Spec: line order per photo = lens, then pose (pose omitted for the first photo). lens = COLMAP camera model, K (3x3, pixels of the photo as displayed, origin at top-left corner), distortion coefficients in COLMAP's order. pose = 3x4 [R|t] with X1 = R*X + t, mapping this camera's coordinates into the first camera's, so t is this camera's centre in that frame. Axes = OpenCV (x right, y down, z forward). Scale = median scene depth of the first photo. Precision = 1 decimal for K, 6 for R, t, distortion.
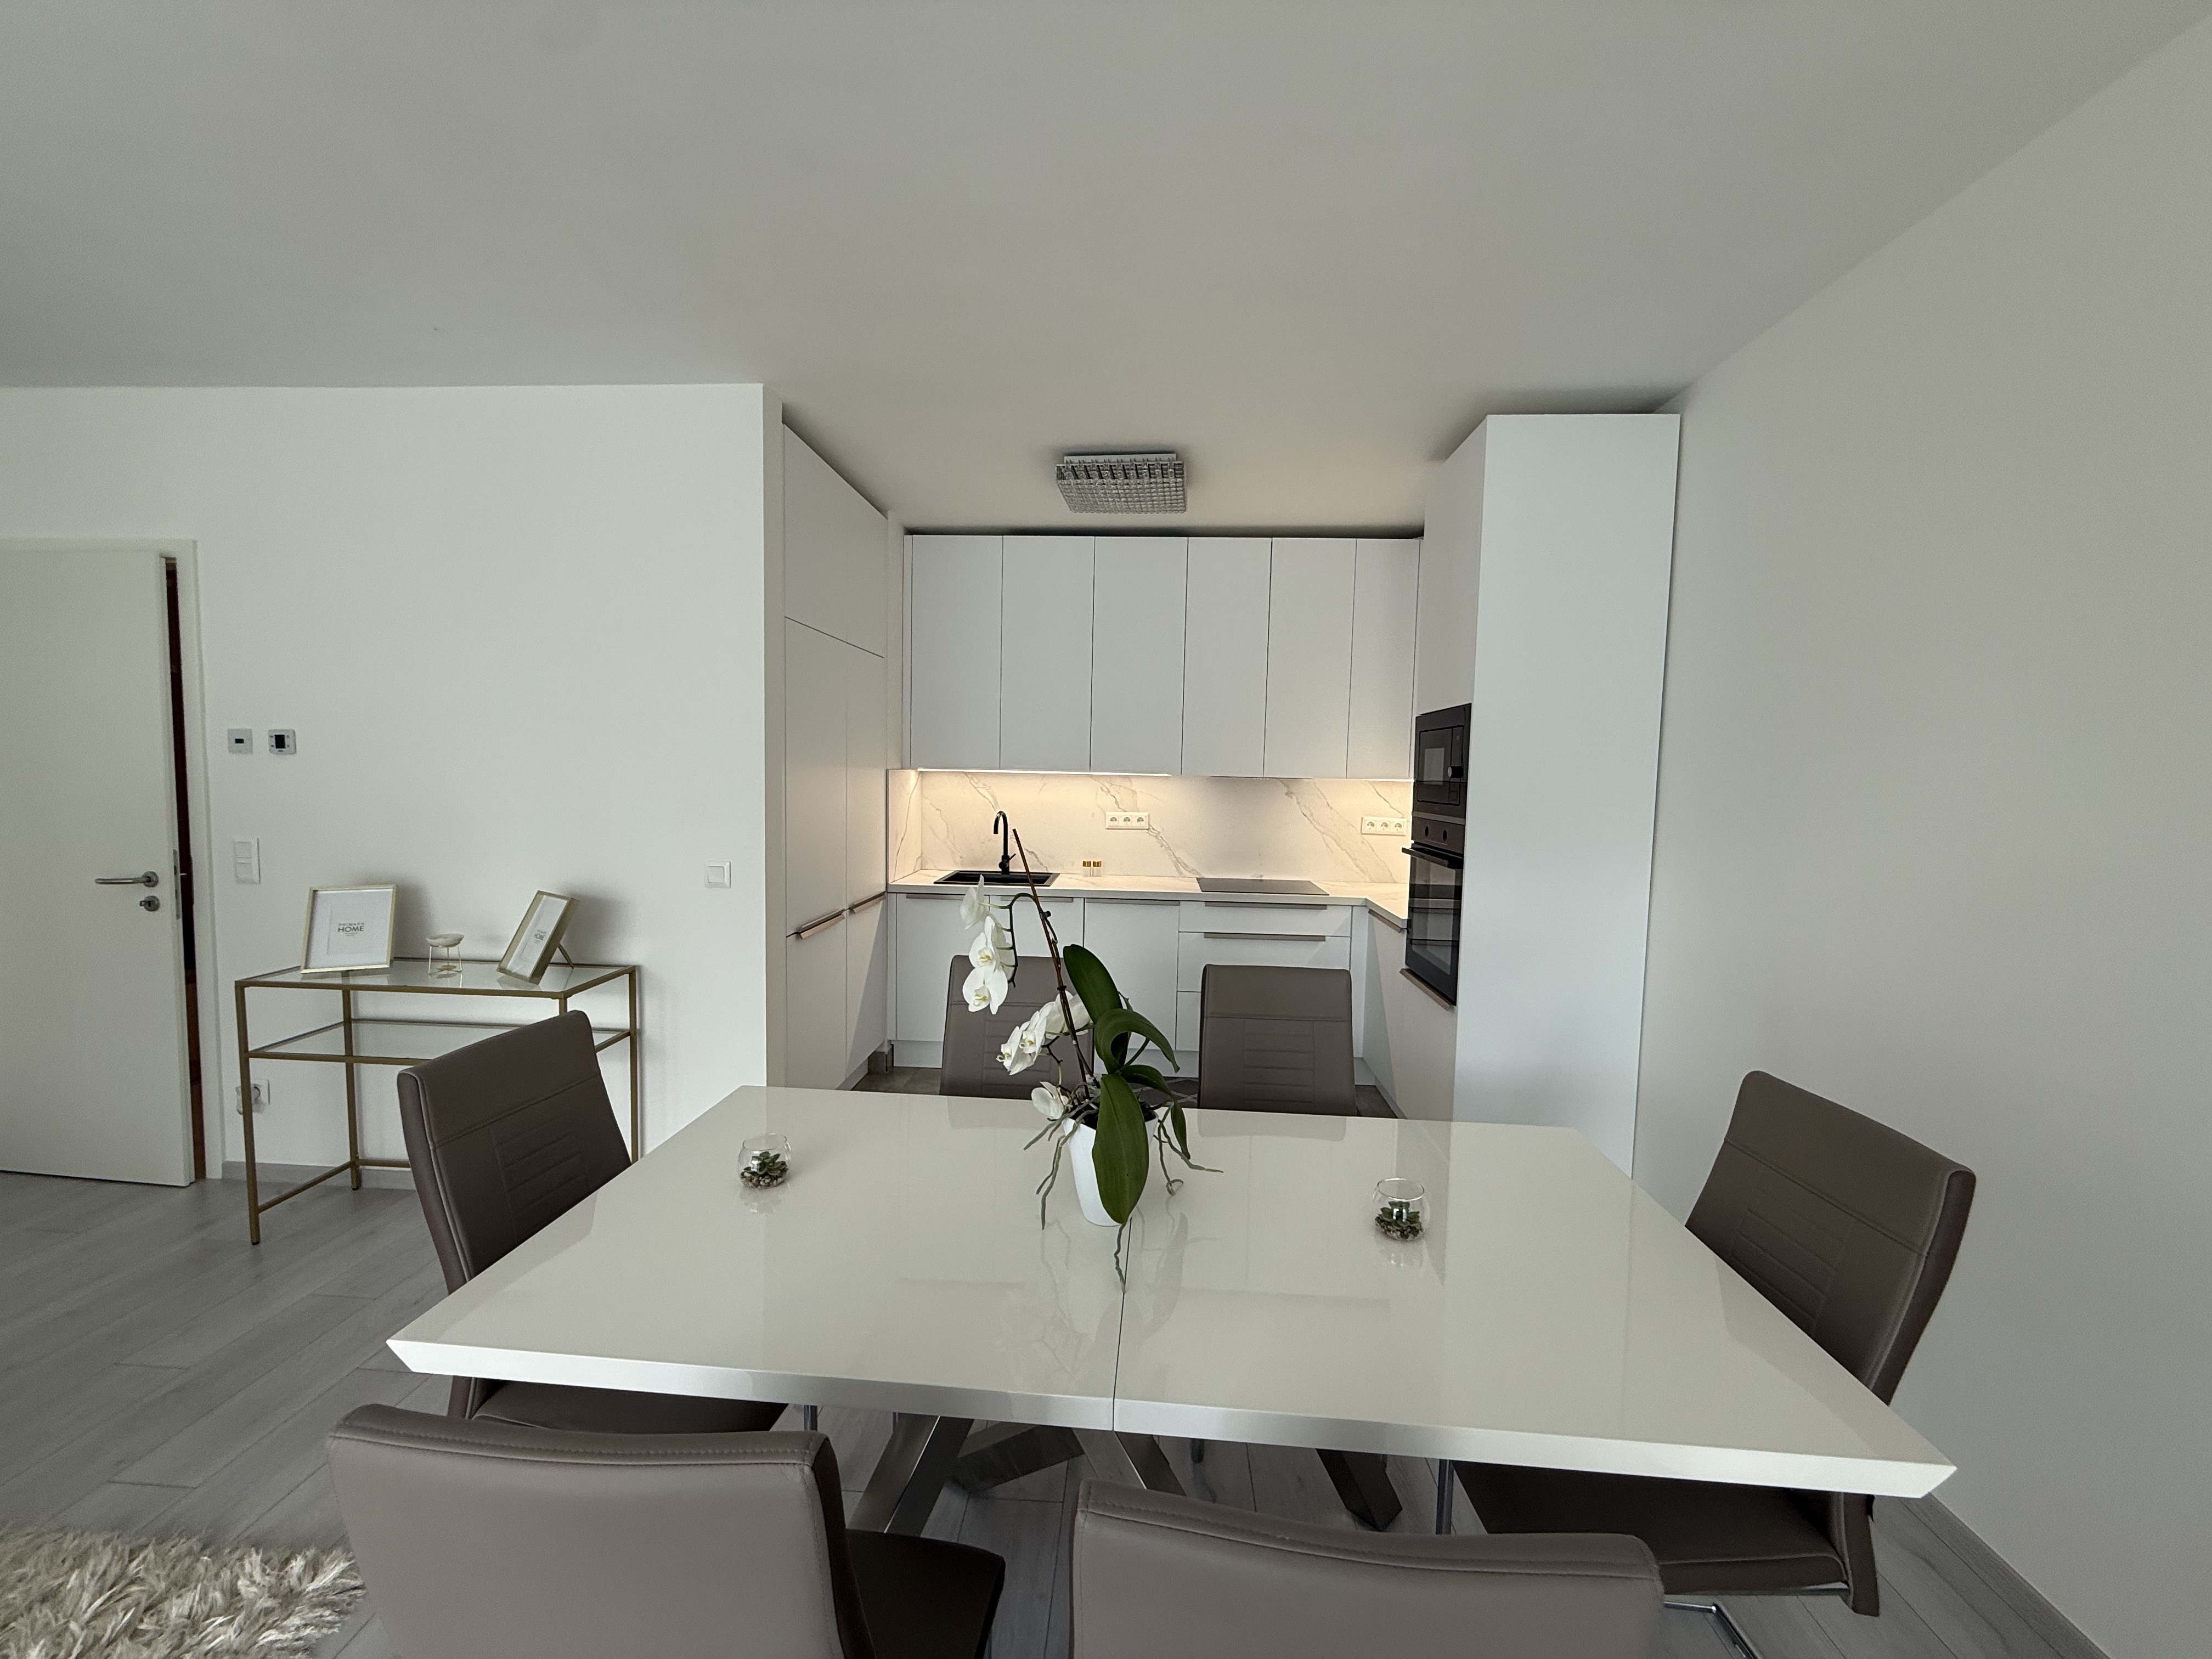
lens RADIAL K [[876.8, 0, 1096.4], [0, 876.8, 831.5], [0, 0, 1]] dist [0.001496, -0.000055]
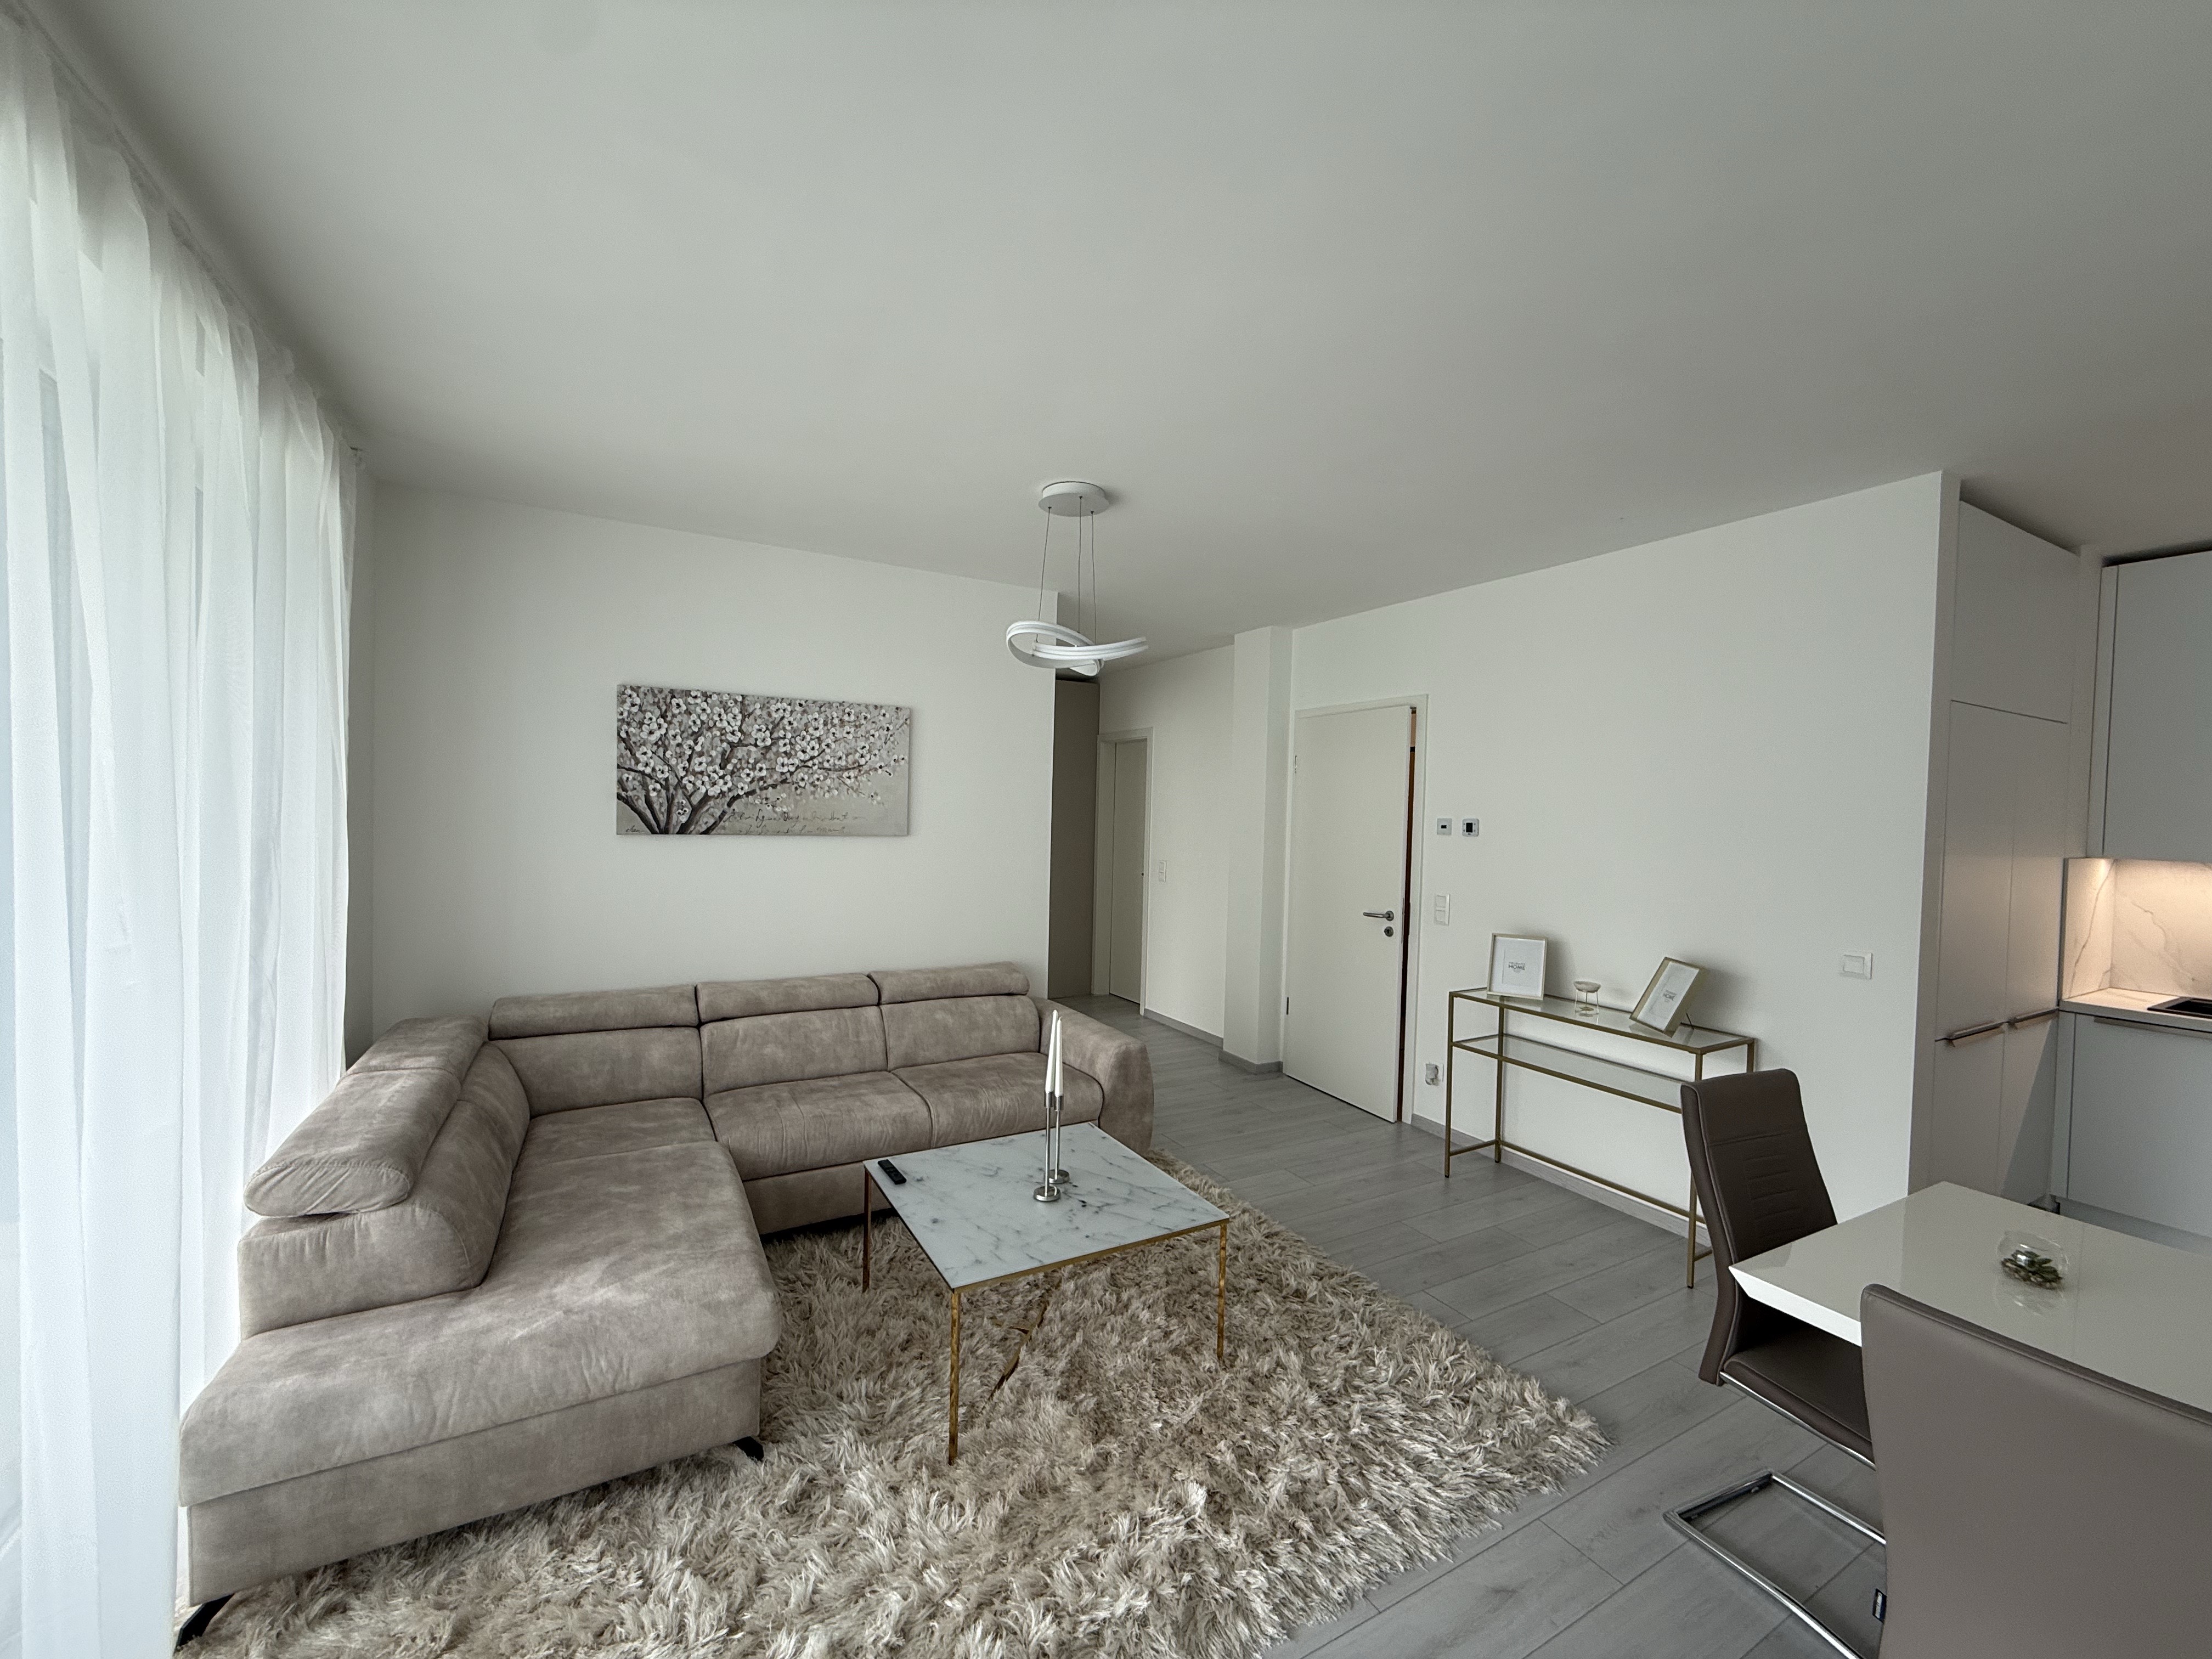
lens RADIAL K [[876.8, 0, 1107.8], [0, 876.8, 832.3], [0, 0, 1]] dist [0.001496, -0.000055]
pose [[0.545451, 0.013959, -0.838027, -0.057699], [-0.072417, 0.996907, -0.030529, -0.008702], [0.835009, 0.077339, 0.544774, -0.266605]]
